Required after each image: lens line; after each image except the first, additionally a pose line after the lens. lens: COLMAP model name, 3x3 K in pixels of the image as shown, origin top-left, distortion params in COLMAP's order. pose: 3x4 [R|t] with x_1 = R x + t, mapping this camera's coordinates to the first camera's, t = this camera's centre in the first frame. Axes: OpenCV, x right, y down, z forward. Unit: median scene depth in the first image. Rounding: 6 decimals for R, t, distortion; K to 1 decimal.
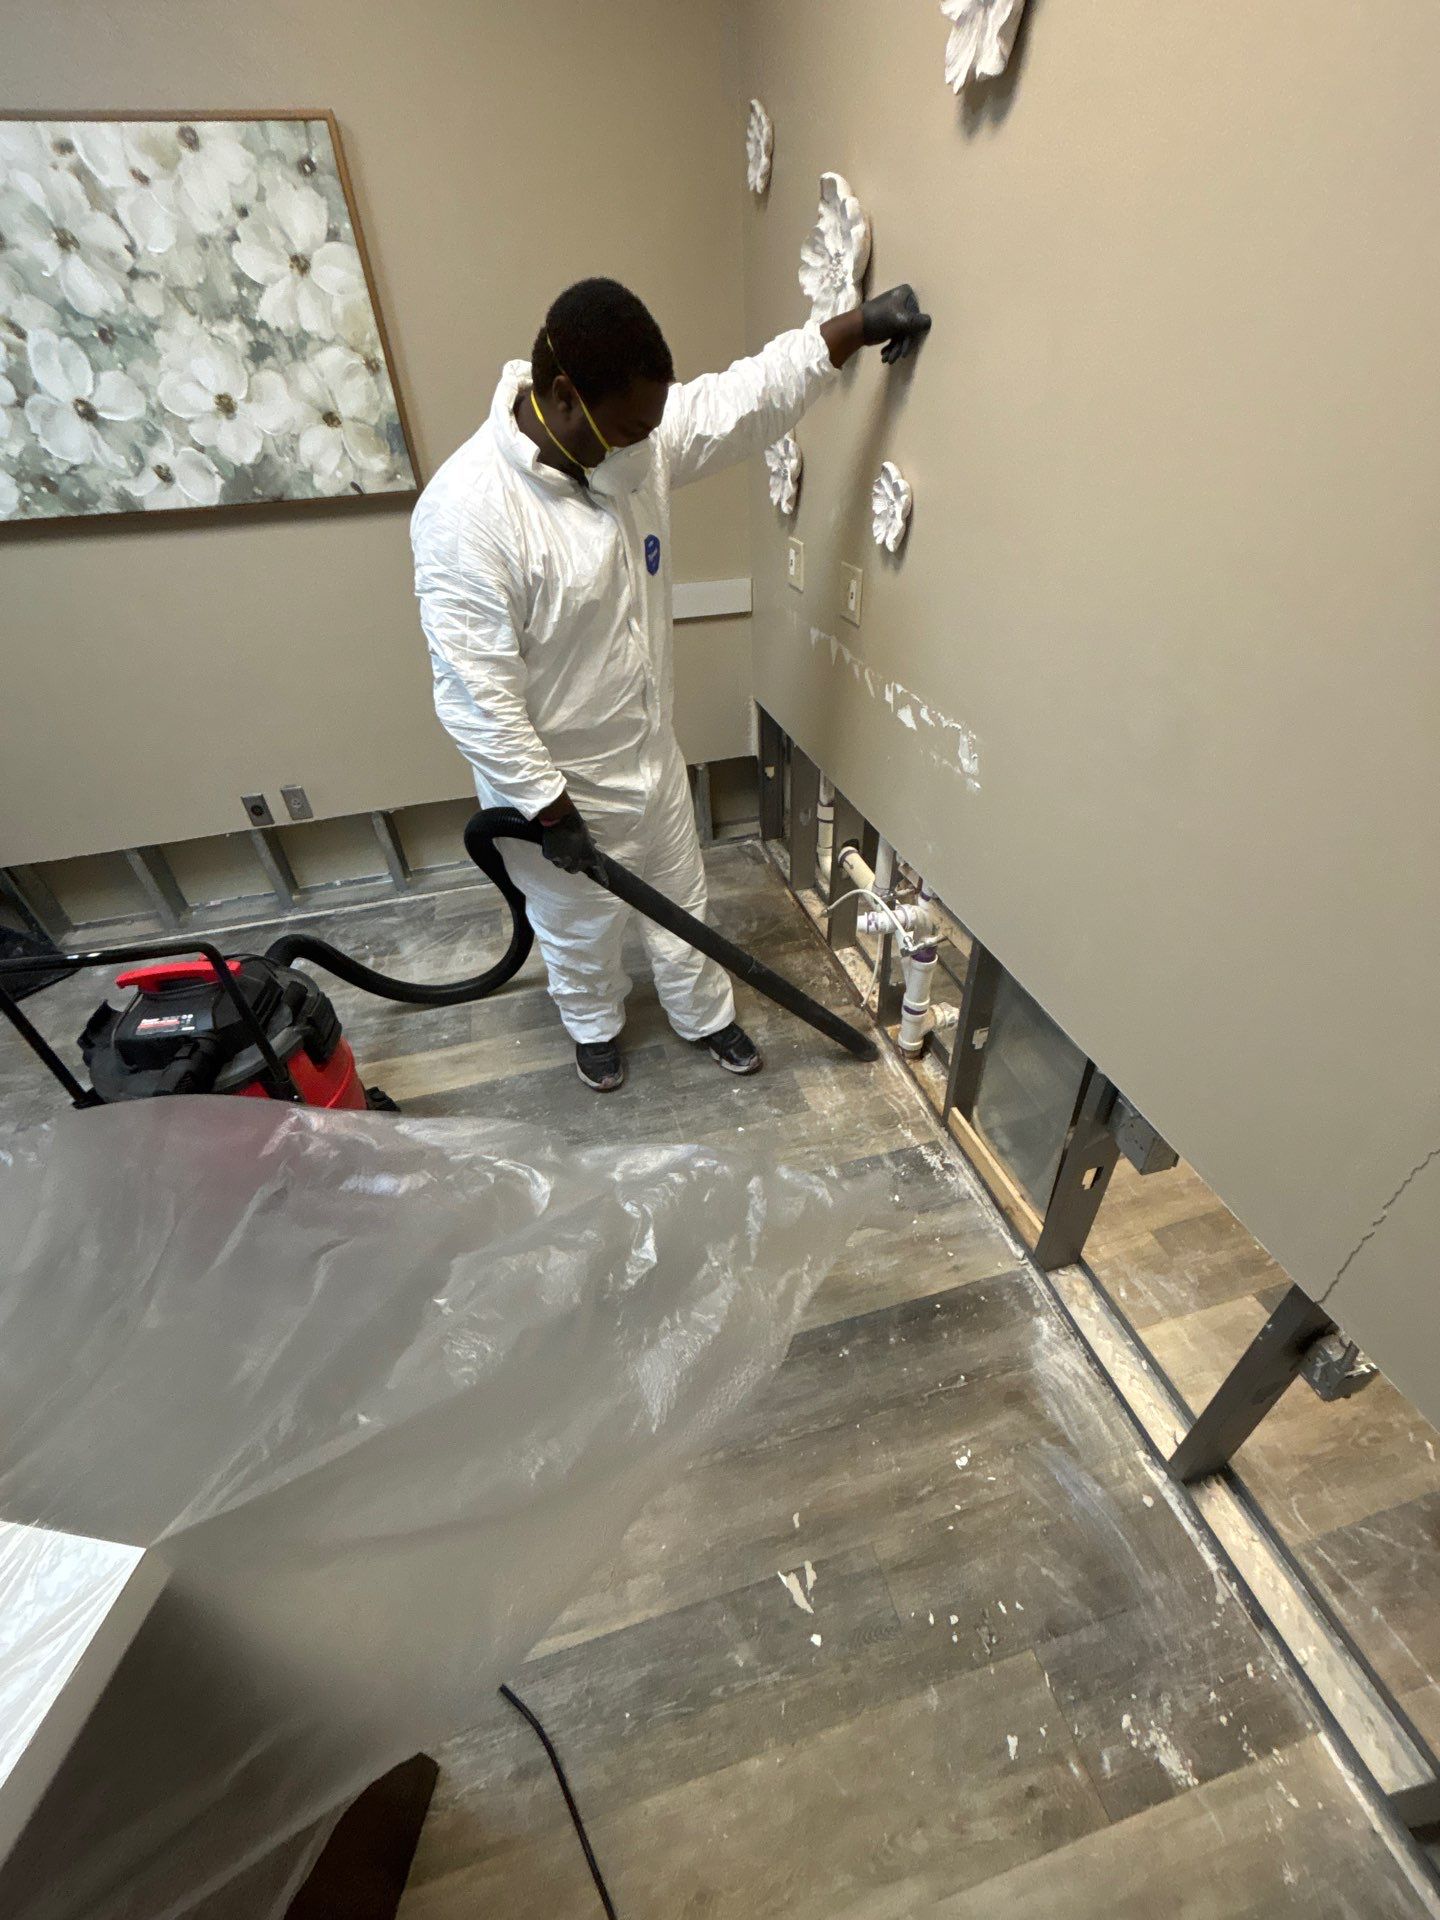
lens RADIAL K [[765.0, 0, 727.0], [0, 765.0, 958.2], [0, 0, 1]] dist [0.003044, 0.000065]
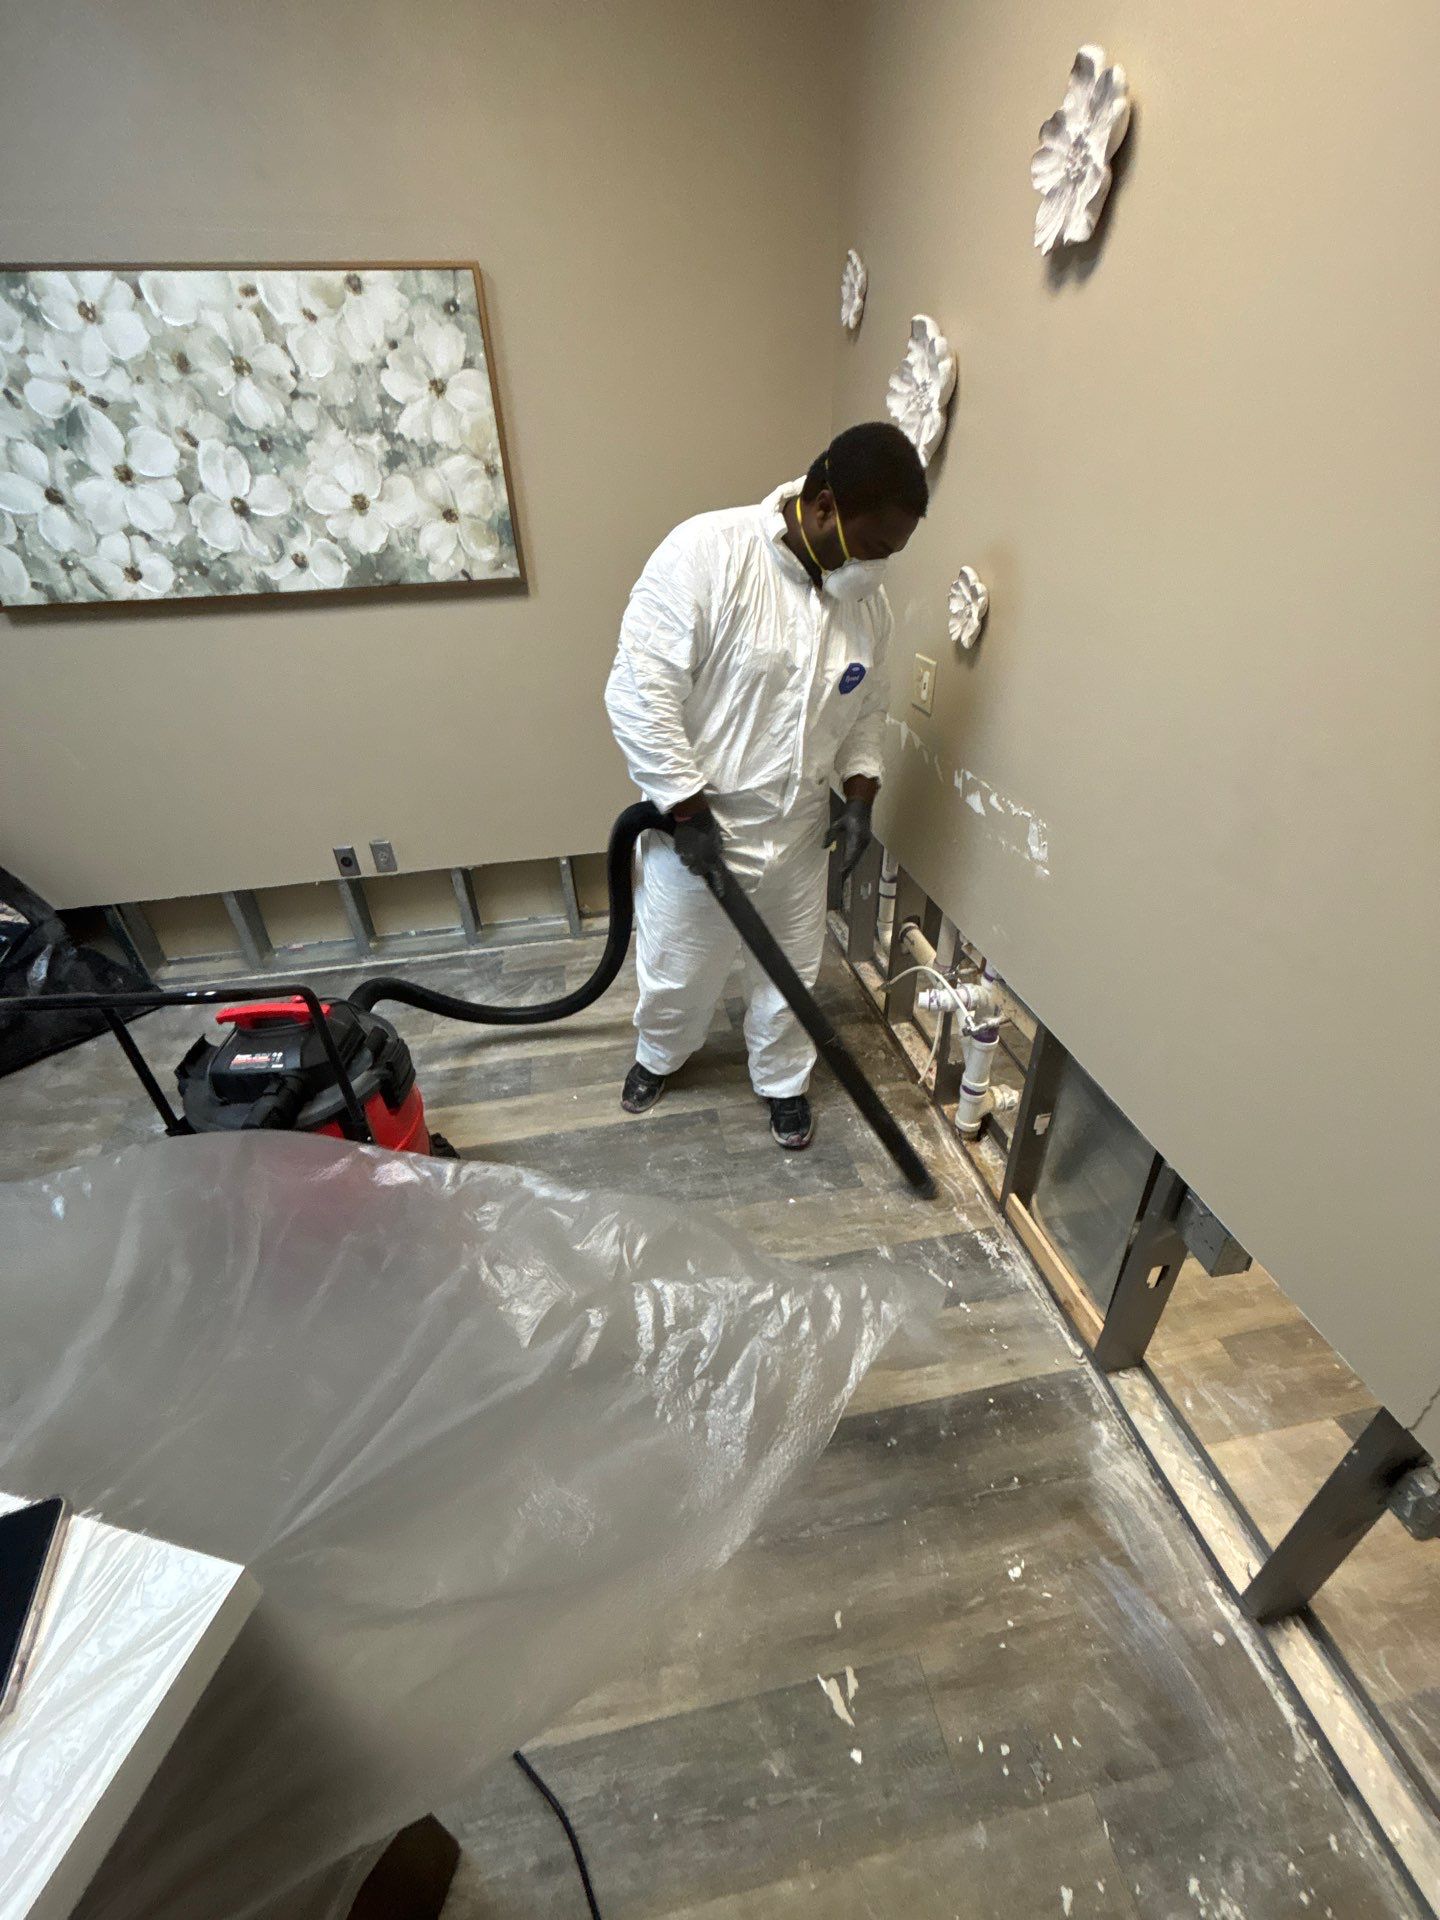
lens RADIAL K [[768.9, 0, 724.5], [0, 768.9, 957.4], [0, 0, 1]] dist [0.002425, -0.001440]
pose [[0.996763, 0.051383, -0.061828, -0.024251], [-0.056388, 0.995026, -0.082123, -0.003826], [0.057301, 0.085343, 0.994703, -0.025391]]
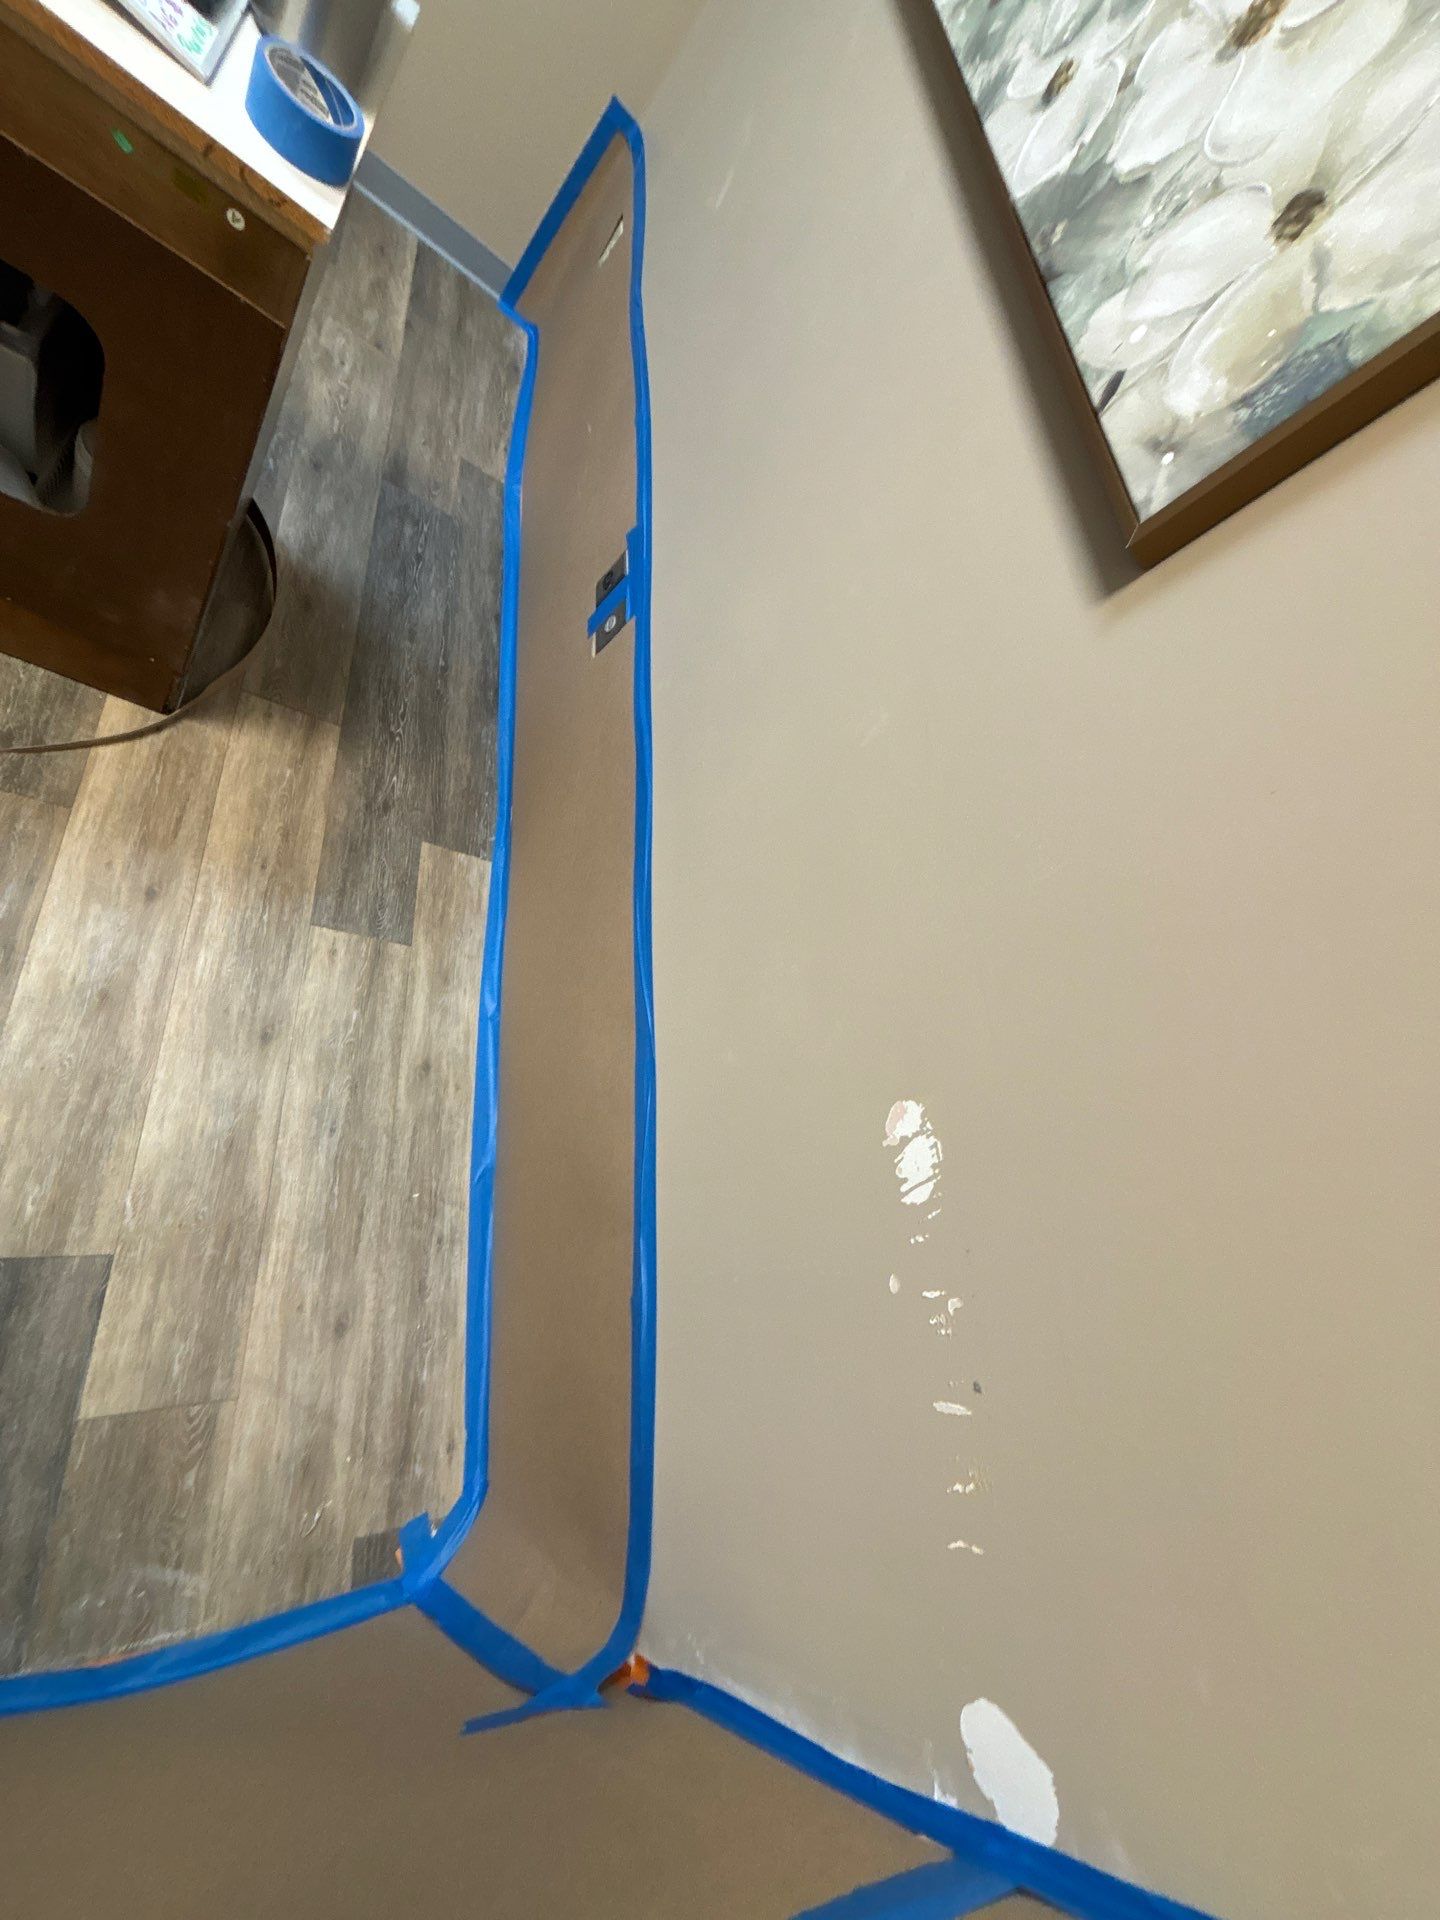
lens RADIAL K [[773.0, 0, 714.8], [0, 773.0, 956.3], [0, 0, 1]] dist [0.000673, 0.000371]
pose [[-0.158475, 0.850589, -0.501383, -0.081783], [-0.963634, -0.022584, 0.266269, -0.619464], [0.215163, 0.525346, 0.823235, 0.929032]]
